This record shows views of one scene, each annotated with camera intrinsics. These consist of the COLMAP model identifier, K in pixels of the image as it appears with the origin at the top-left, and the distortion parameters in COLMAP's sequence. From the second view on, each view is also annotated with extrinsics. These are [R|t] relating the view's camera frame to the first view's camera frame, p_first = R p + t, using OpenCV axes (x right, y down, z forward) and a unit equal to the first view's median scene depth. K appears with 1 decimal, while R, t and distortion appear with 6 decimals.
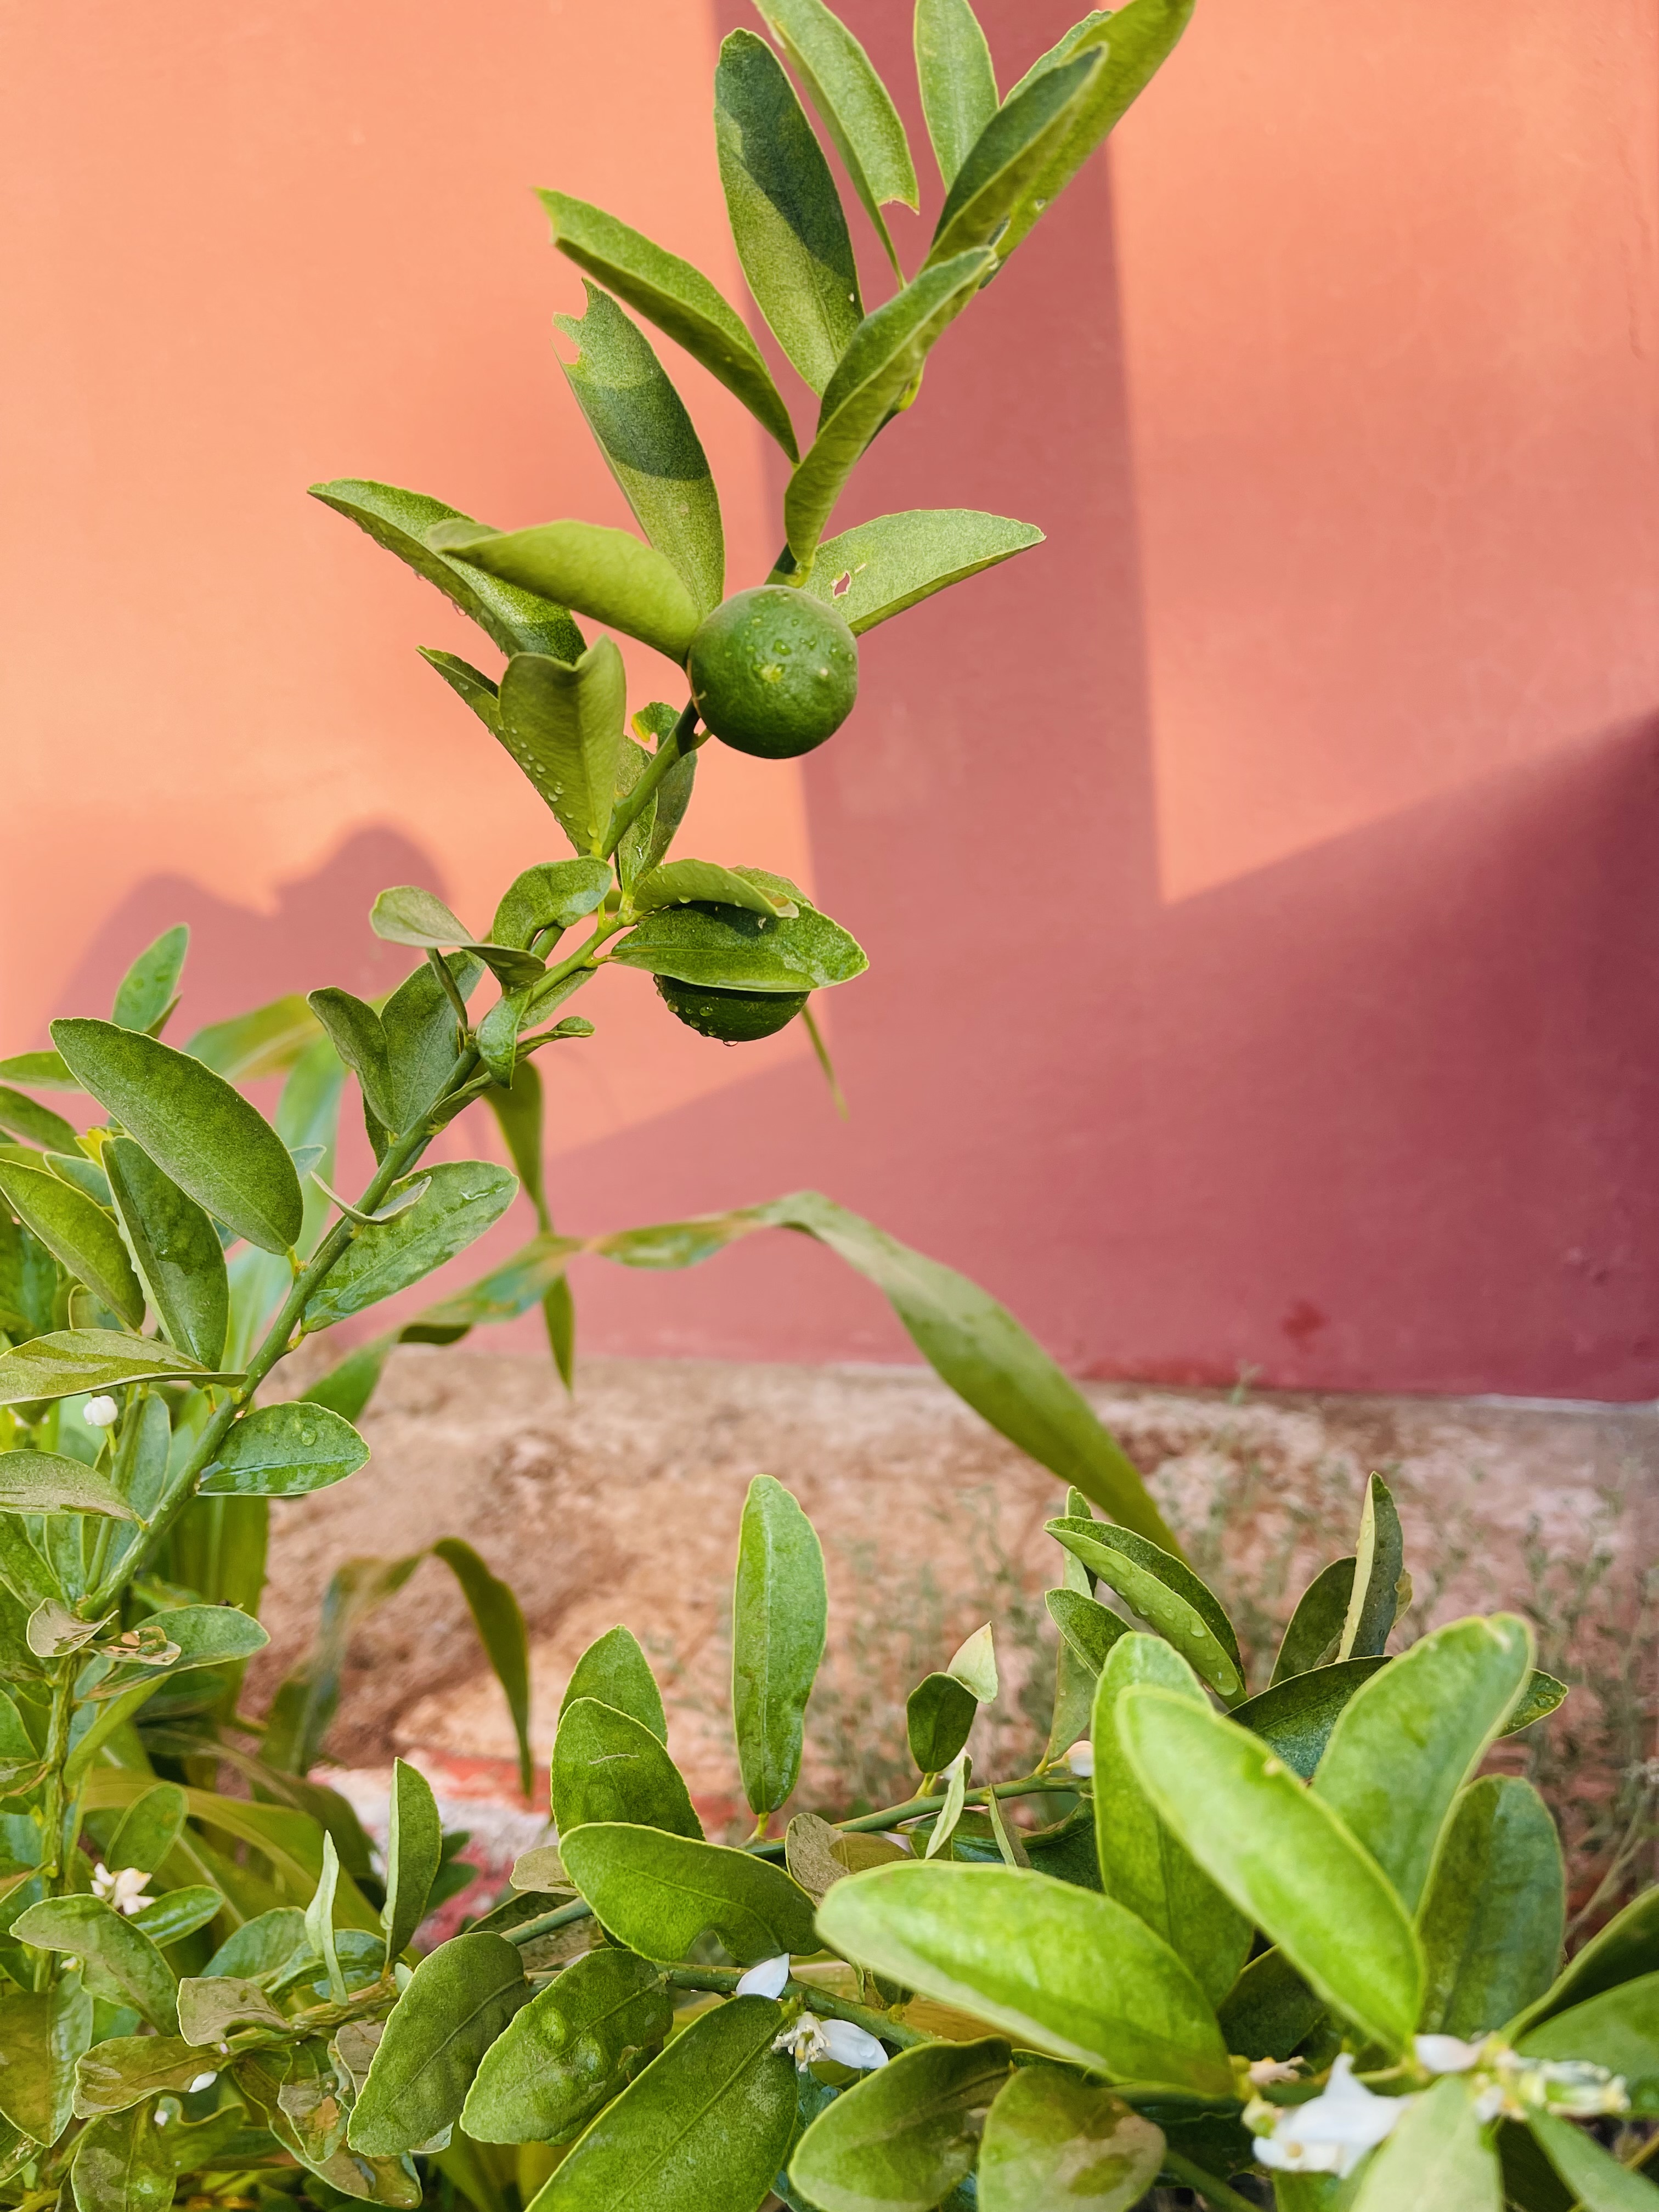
lens RADIAL K [[1693.2, 0, 829.5], [0, 1693.2, 1106.0], [0, 0, 1]] dist [0.062648, -0.069185]
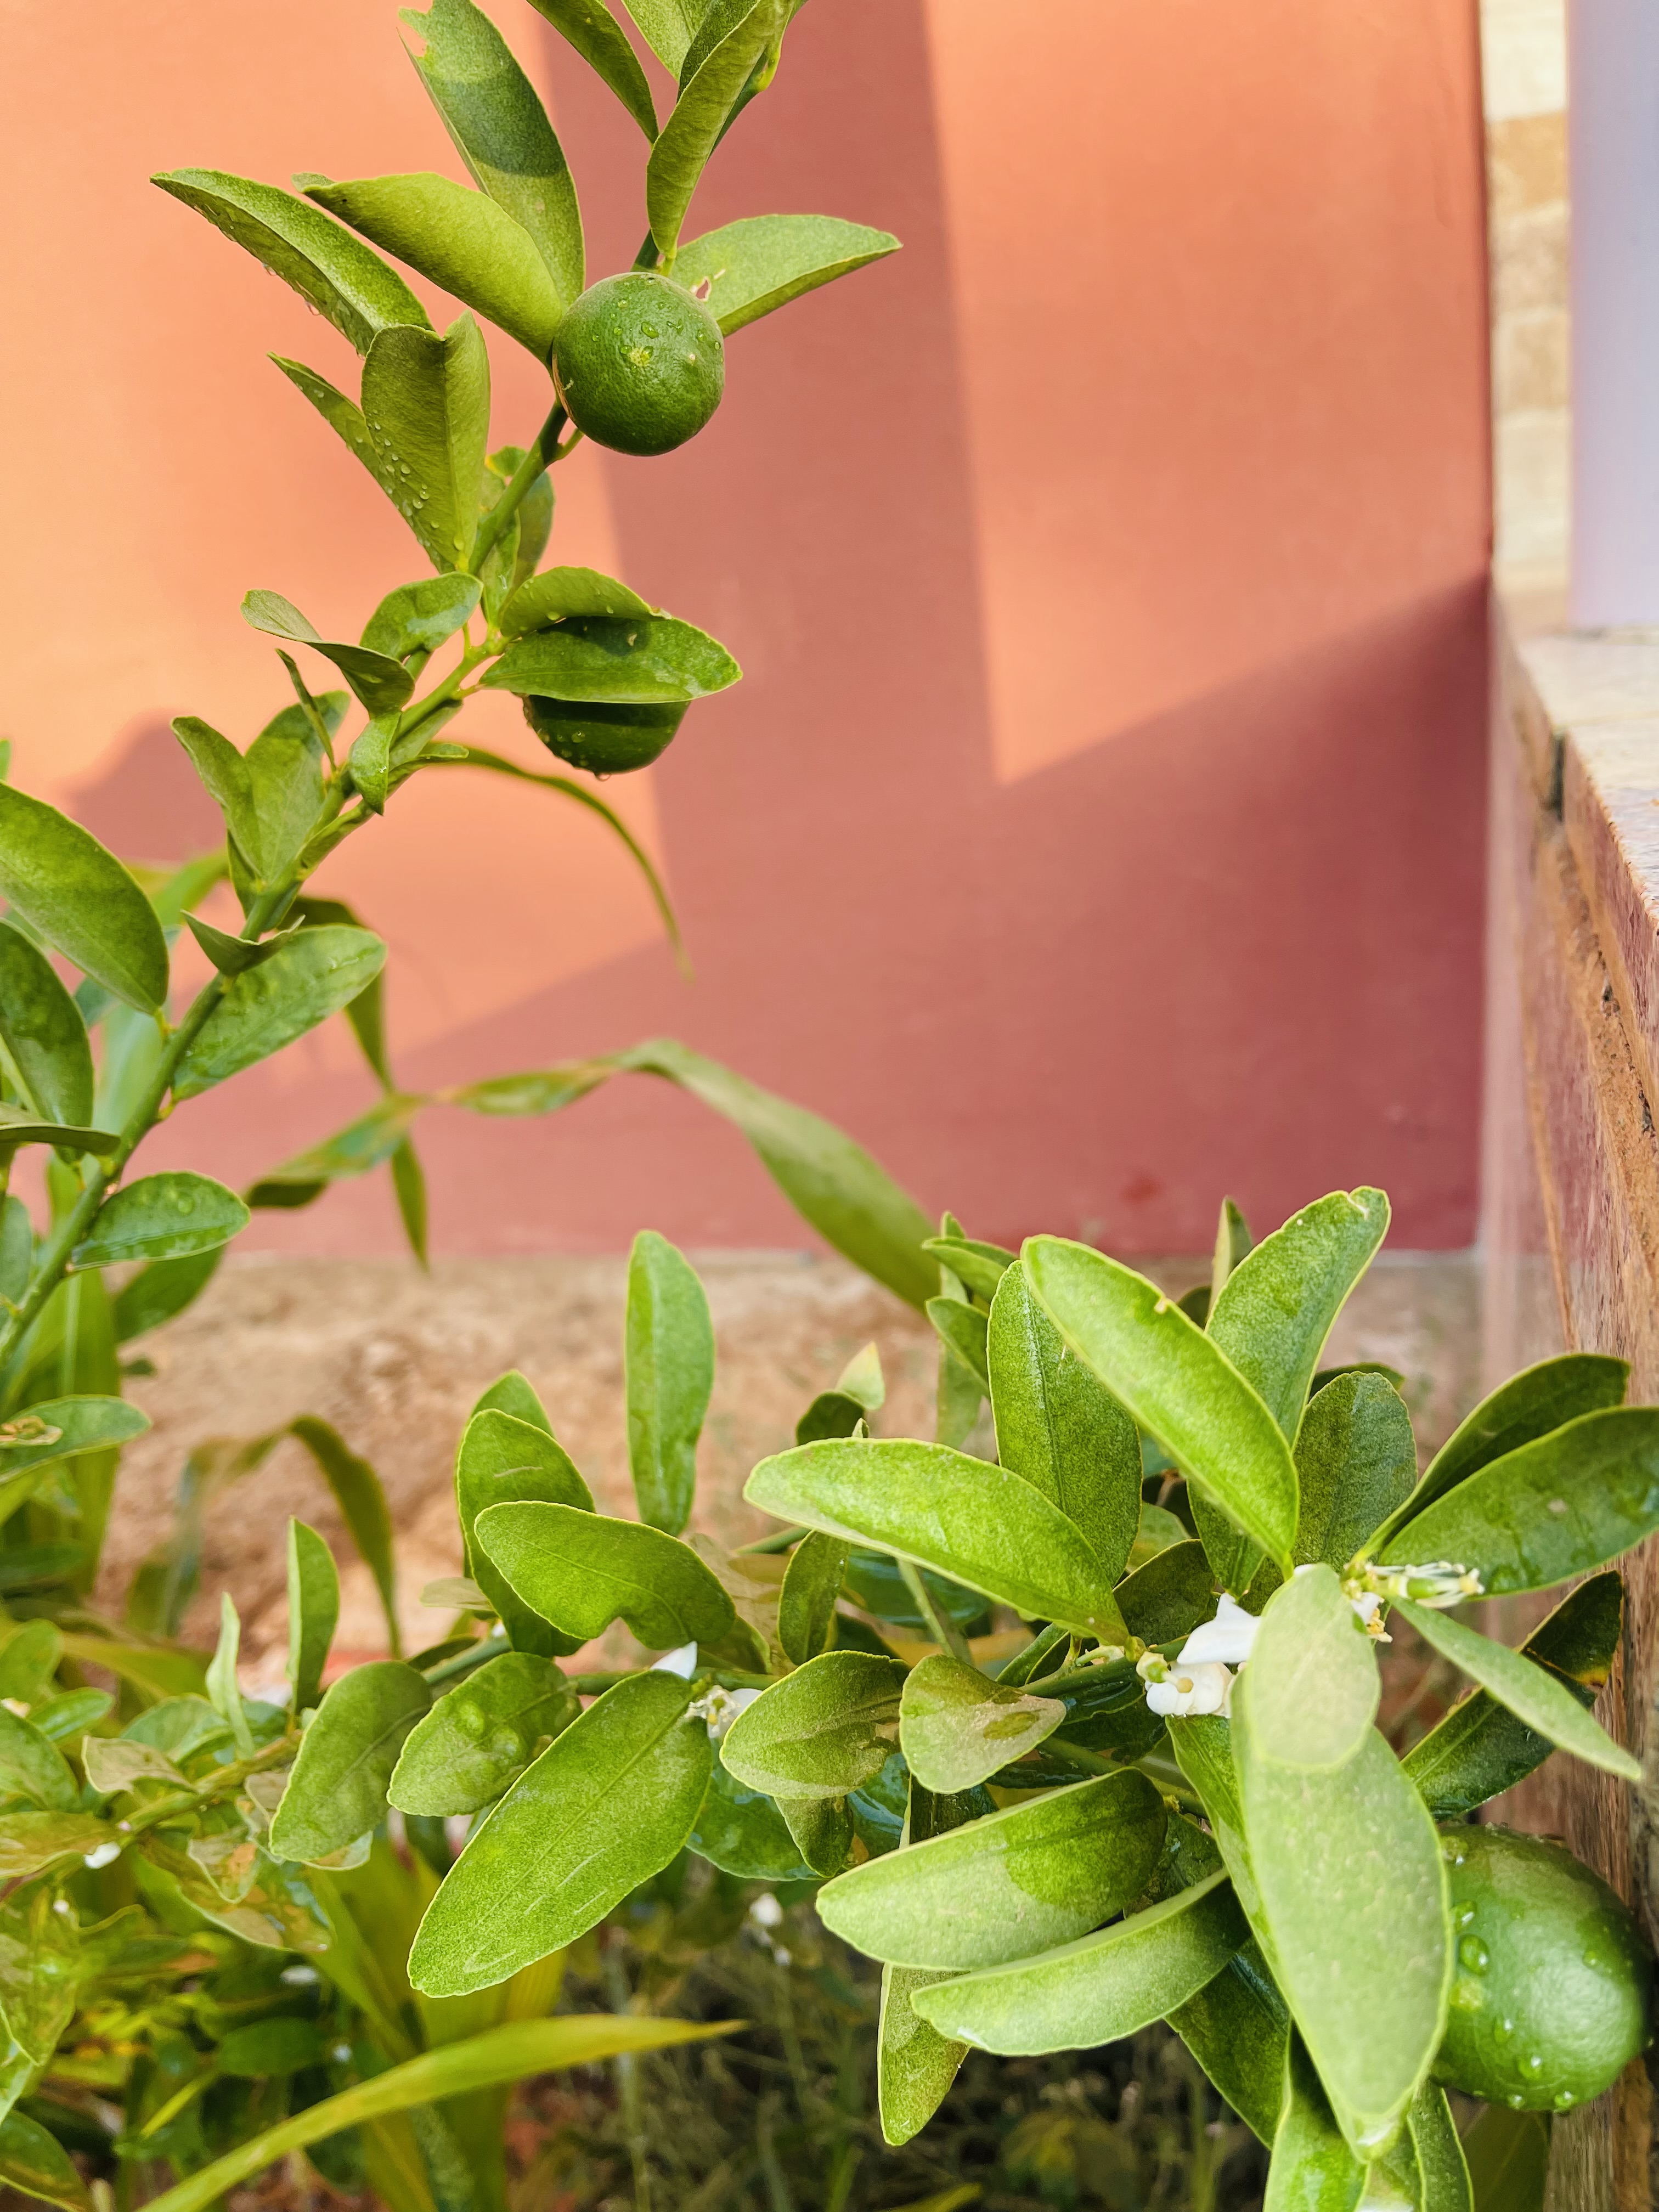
lens RADIAL K [[1704.7, 0, 829.5], [0, 1704.7, 1106.0], [0, 0, 1]] dist [0.026448, -0.002371]
pose [[0.994837, -0.036247, 0.094797, -0.030424], [0.031792, 0.998337, 0.048086, 0.124510], [-0.096382, -0.044824, 0.994335, -0.030787]]
